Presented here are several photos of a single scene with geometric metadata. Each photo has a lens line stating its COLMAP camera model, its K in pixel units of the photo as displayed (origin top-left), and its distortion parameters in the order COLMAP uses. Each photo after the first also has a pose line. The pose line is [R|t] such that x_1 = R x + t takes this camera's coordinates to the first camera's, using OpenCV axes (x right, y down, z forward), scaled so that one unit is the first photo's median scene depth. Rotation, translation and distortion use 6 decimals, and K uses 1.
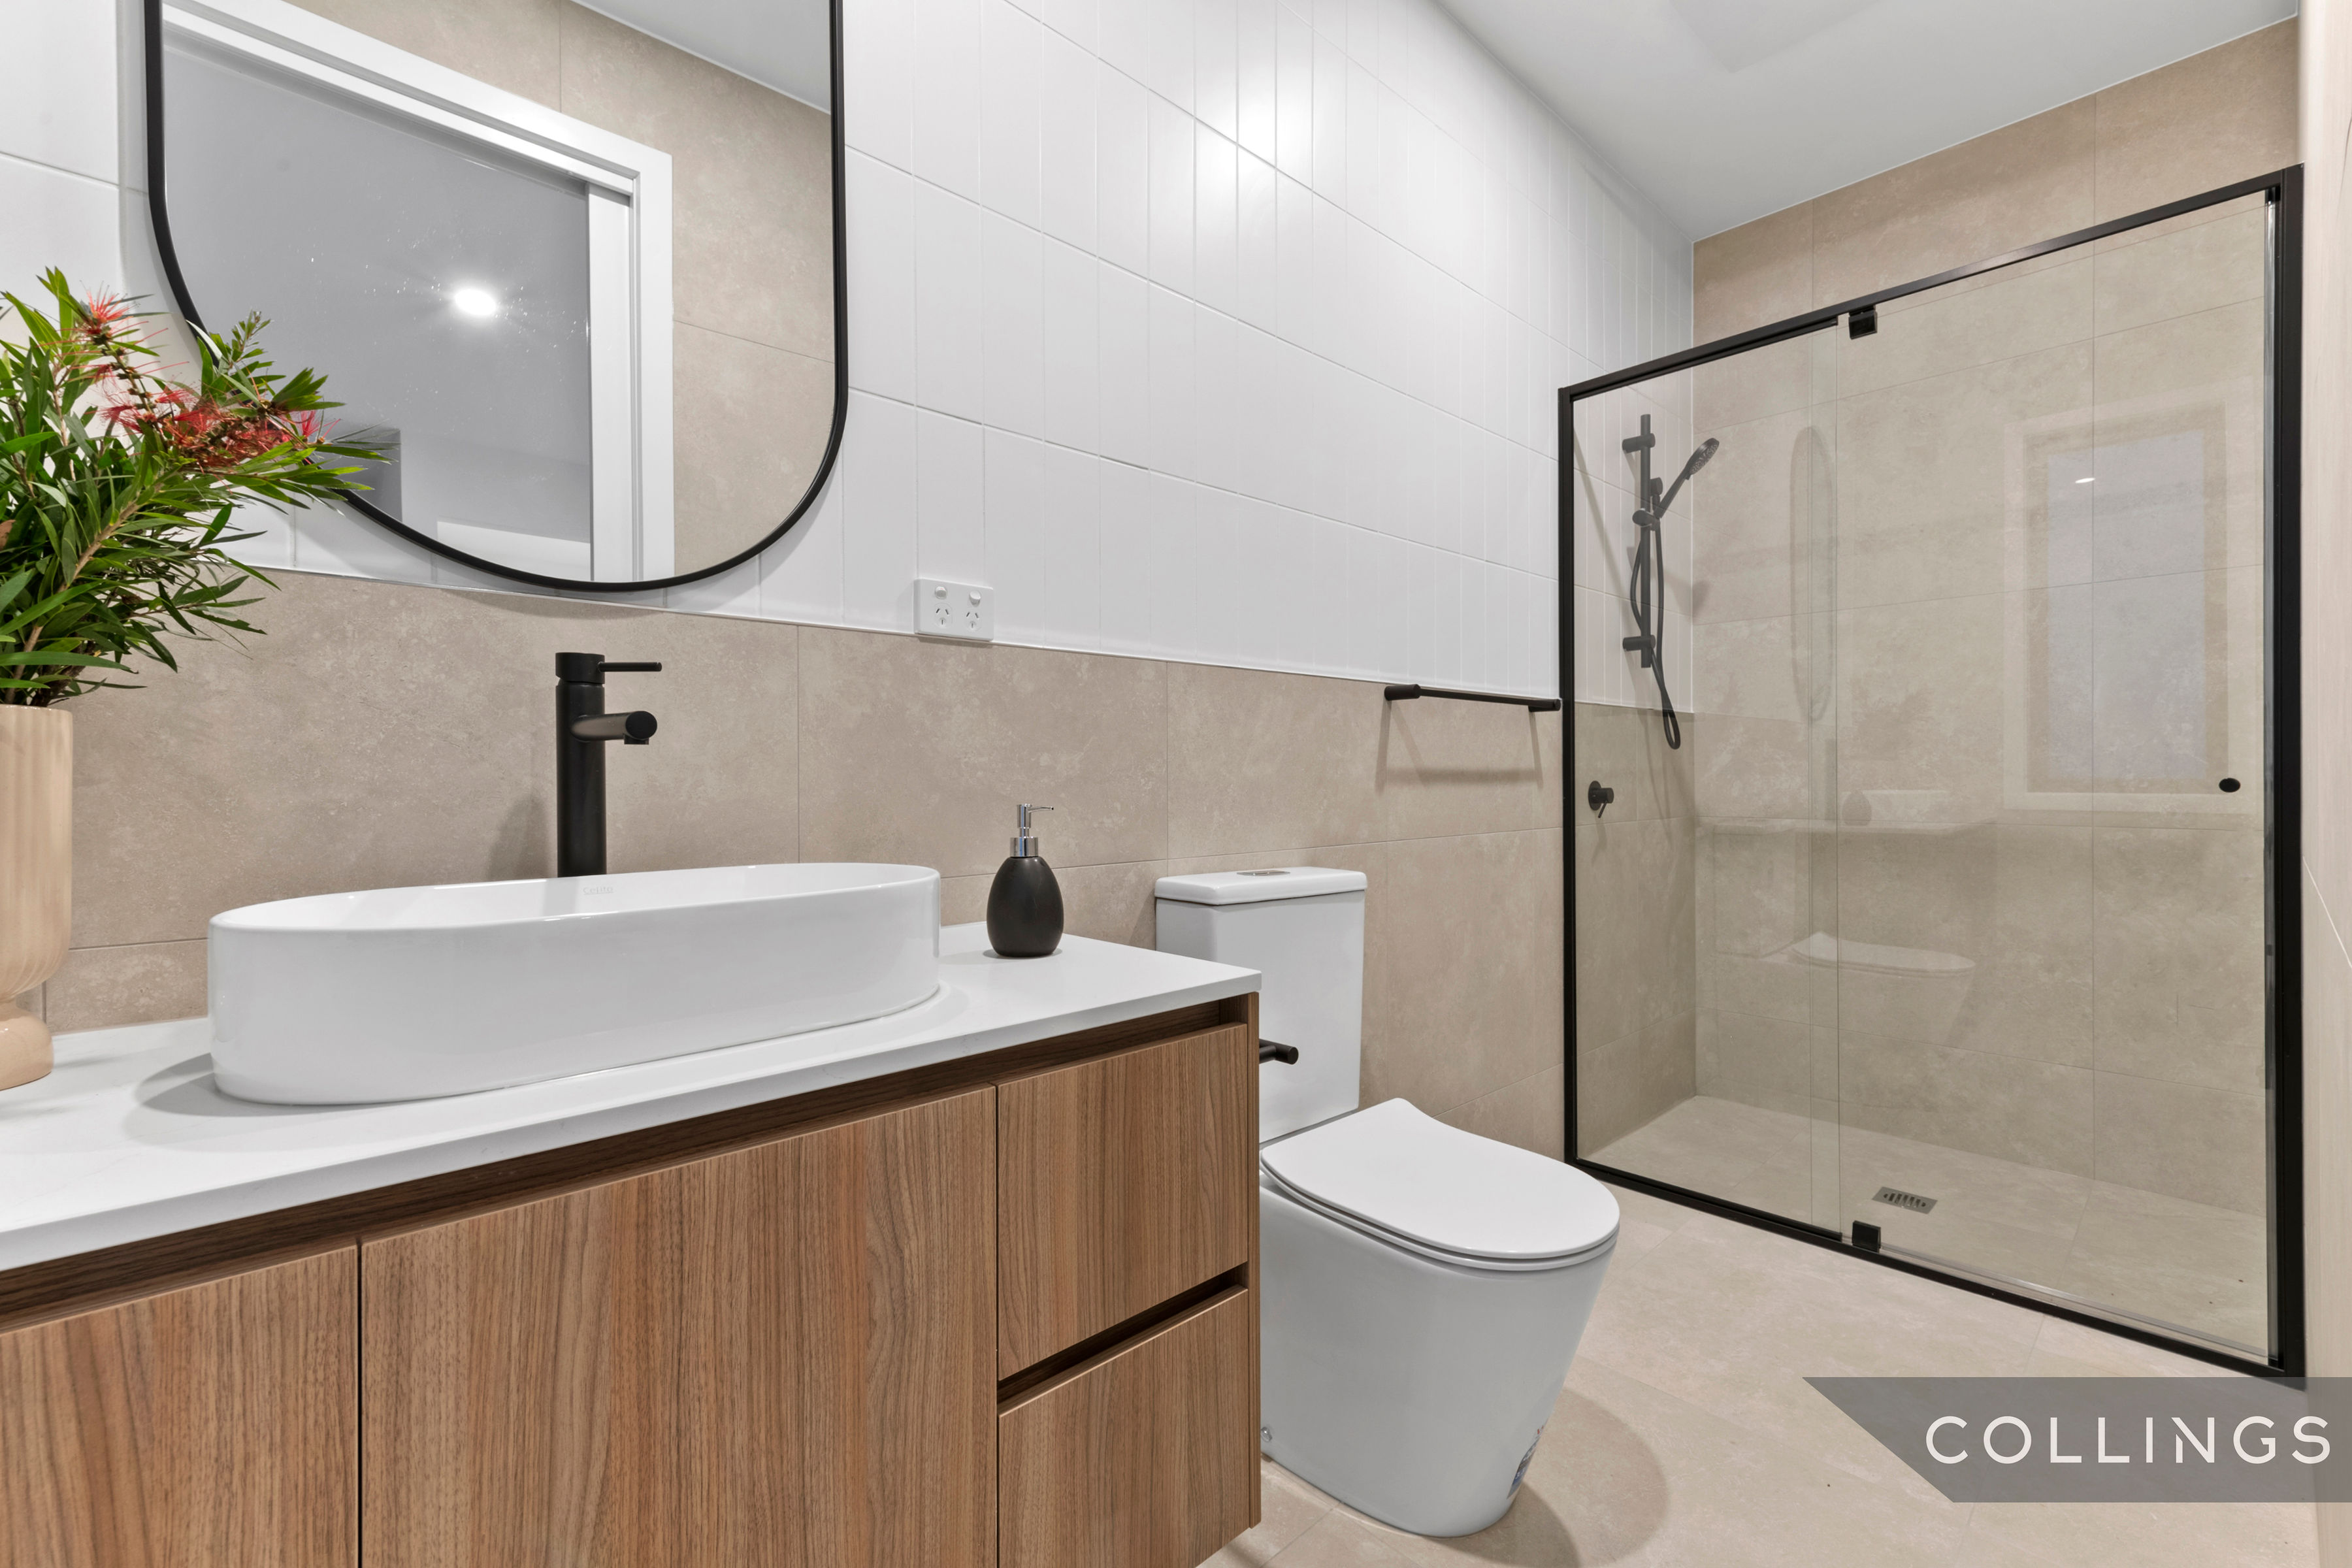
lens RADIAL K [[1010.3, 0, 1175.6], [0, 1010.3, 798.8], [0, 0, 1]] dist [0.002185, -0.000202]
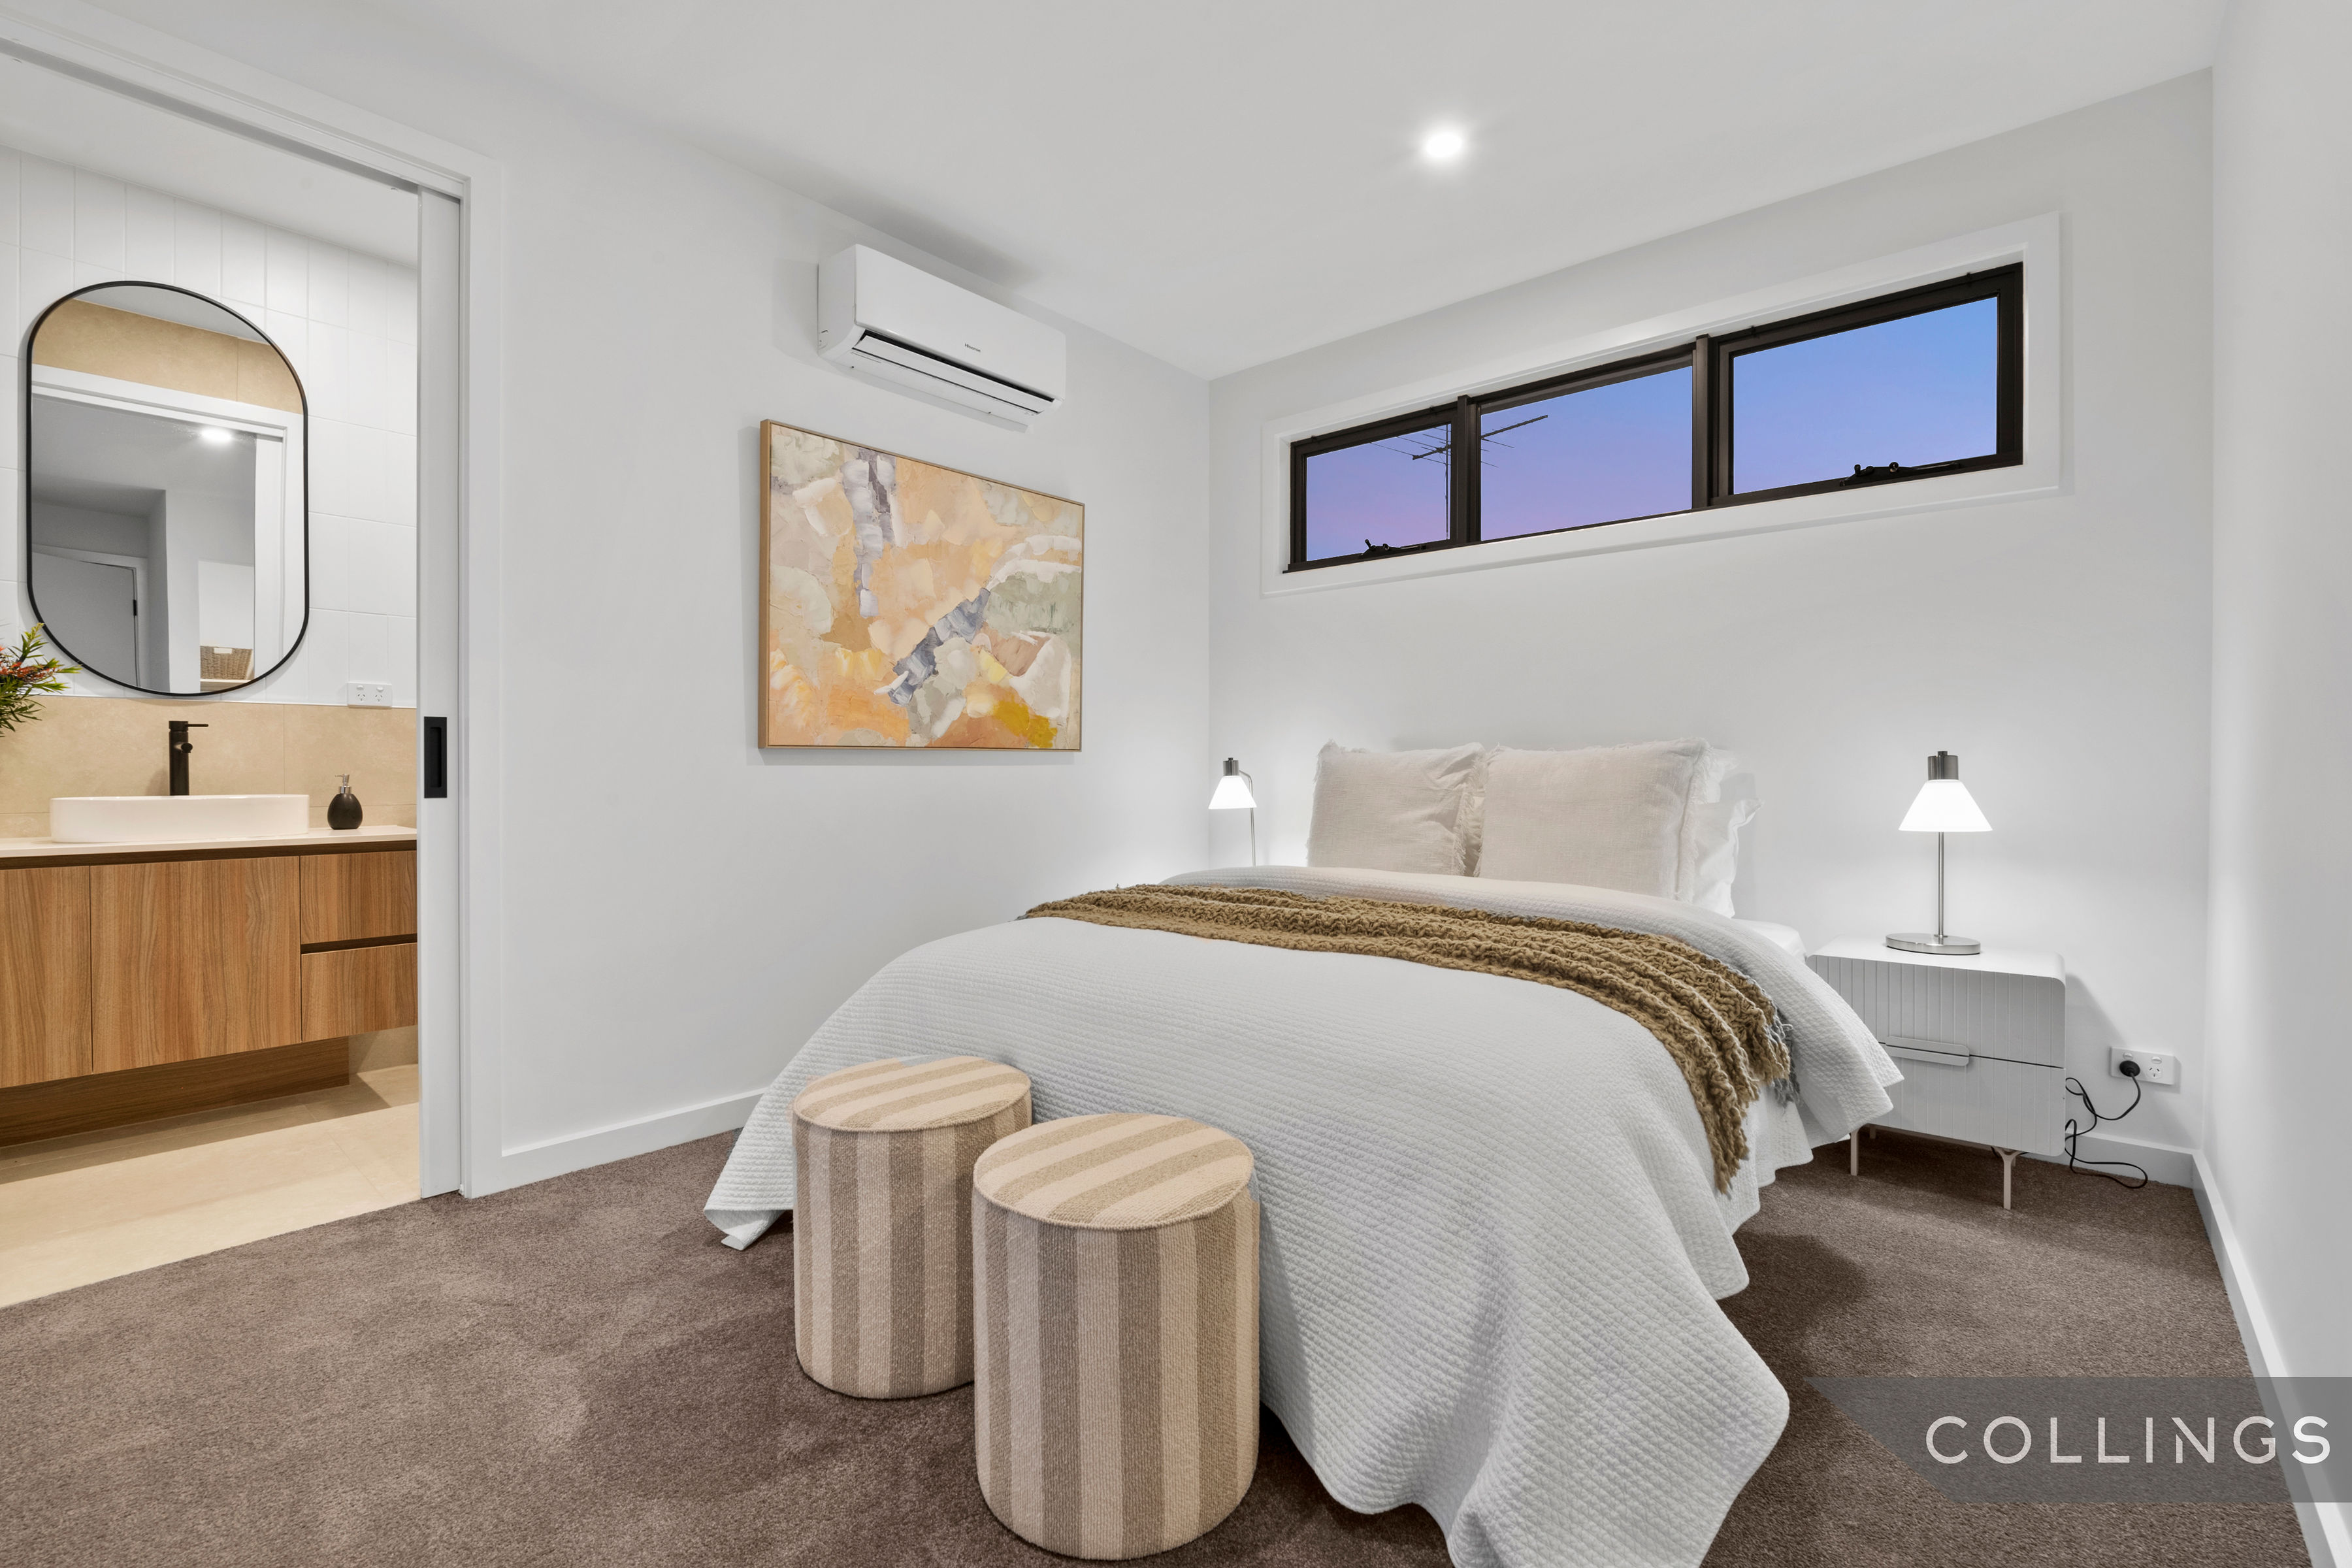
lens RADIAL K [[1036.5, 0, 1186.8], [0, 1036.5, 797.6], [0, 0, 1]] dist [-0.013820, -0.000109]
pose [[0.994439, 0.010734, 0.104763, 2.297464], [-0.012011, 0.999861, 0.011573, 0.012613], [-0.104624, -0.012767, 0.994430, -2.587989]]
